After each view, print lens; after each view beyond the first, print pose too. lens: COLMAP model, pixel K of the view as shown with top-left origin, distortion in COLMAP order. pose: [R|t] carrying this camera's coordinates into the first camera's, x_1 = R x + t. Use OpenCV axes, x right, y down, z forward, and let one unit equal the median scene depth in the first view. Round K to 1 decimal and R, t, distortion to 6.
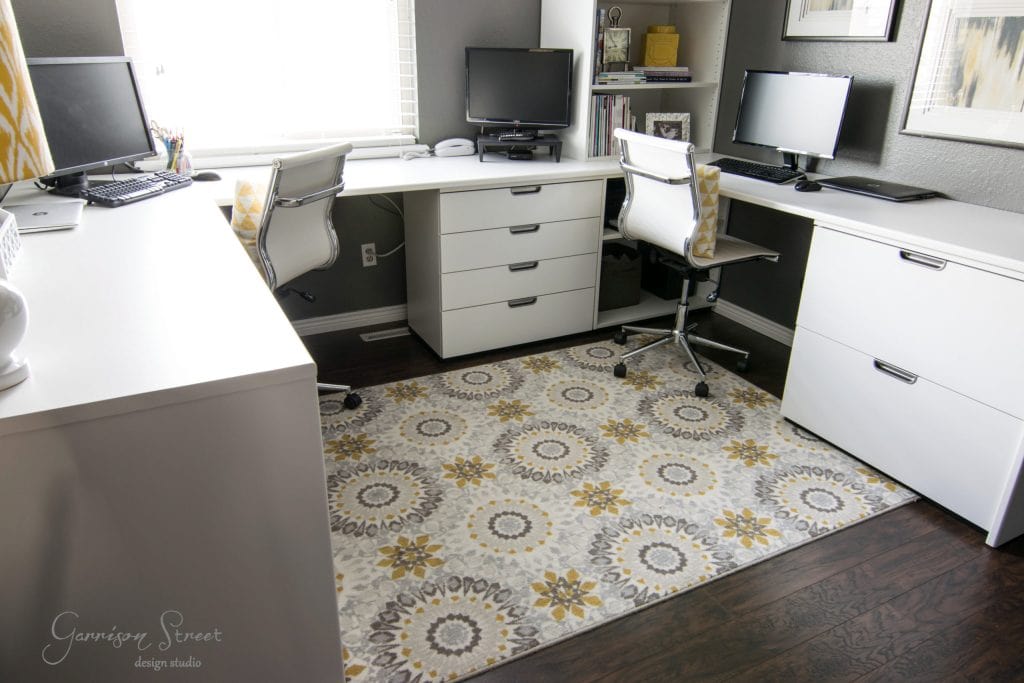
lens RADIAL K [[697.0, 0, 505.6], [0, 697.0, 341.6], [0, 0, 1]] dist [0.000581, -0.016063]
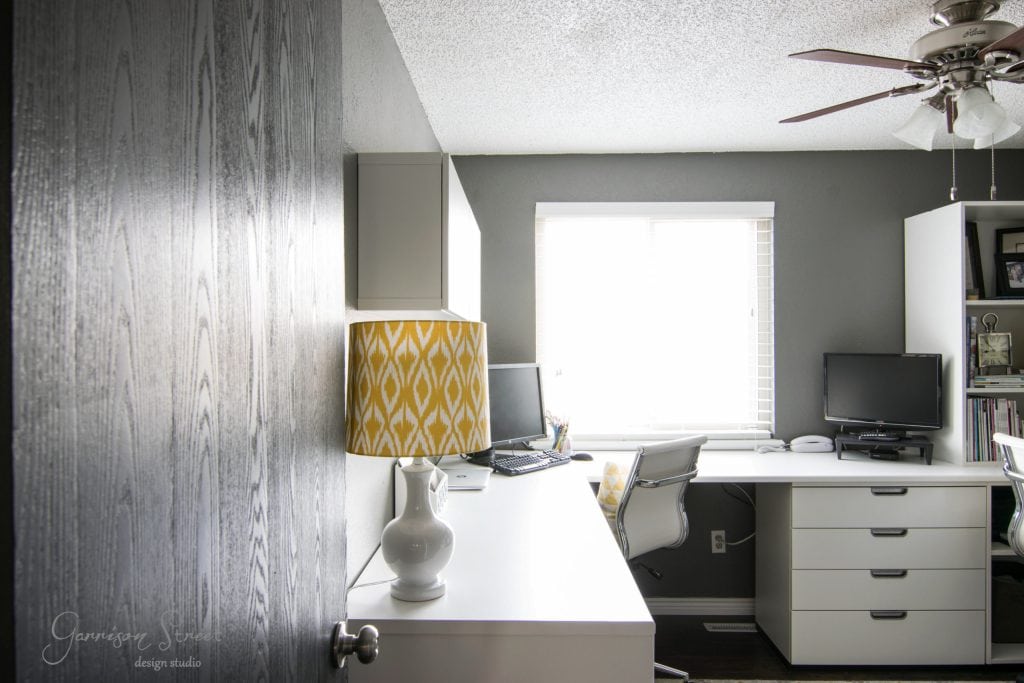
lens RADIAL K [[697.0, 0, 506.8], [0, 697.0, 341.0], [0, 0, 1]] dist [0.000581, -0.016063]
pose [[0.878382, -0.017641, -0.477634, 0.030180], [-0.172819, 0.919984, -0.351799, 0.021943], [0.445622, 0.391558, 0.805049, -0.093286]]
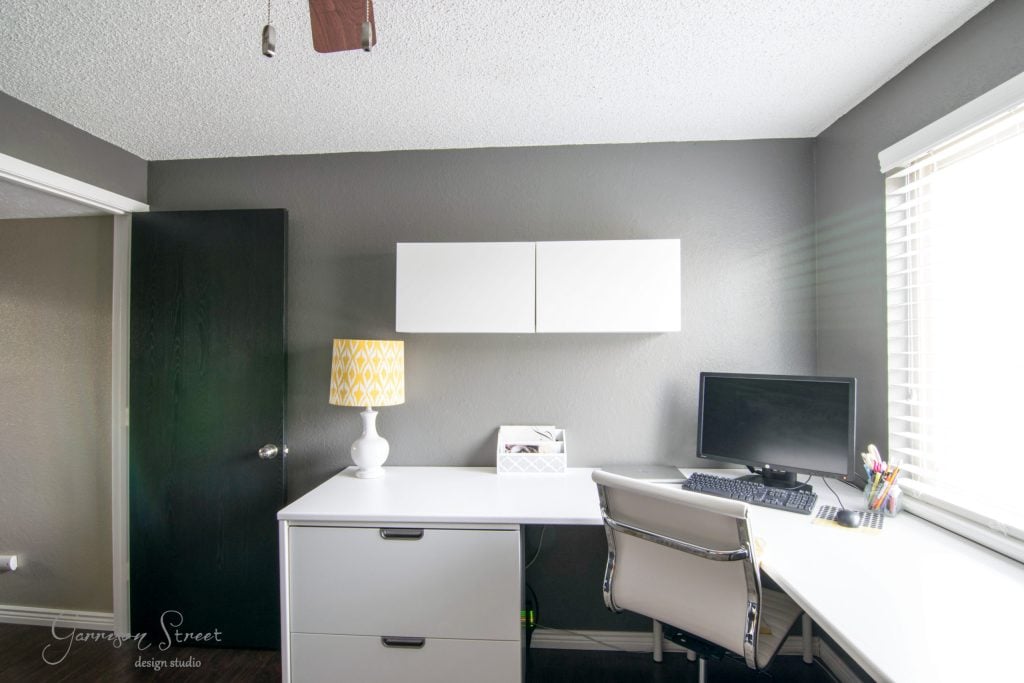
lens RADIAL K [[493.0, 0, 501.6], [0, 493.0, 344.3], [0, 0, 1]] dist [-0.009189, -0.008812]
pose [[-0.514752, -0.013751, -0.857229, 0.265381], [-0.338311, 0.921990, 0.188360, -0.391746], [0.787767, 0.386969, -0.479249, 0.871478]]
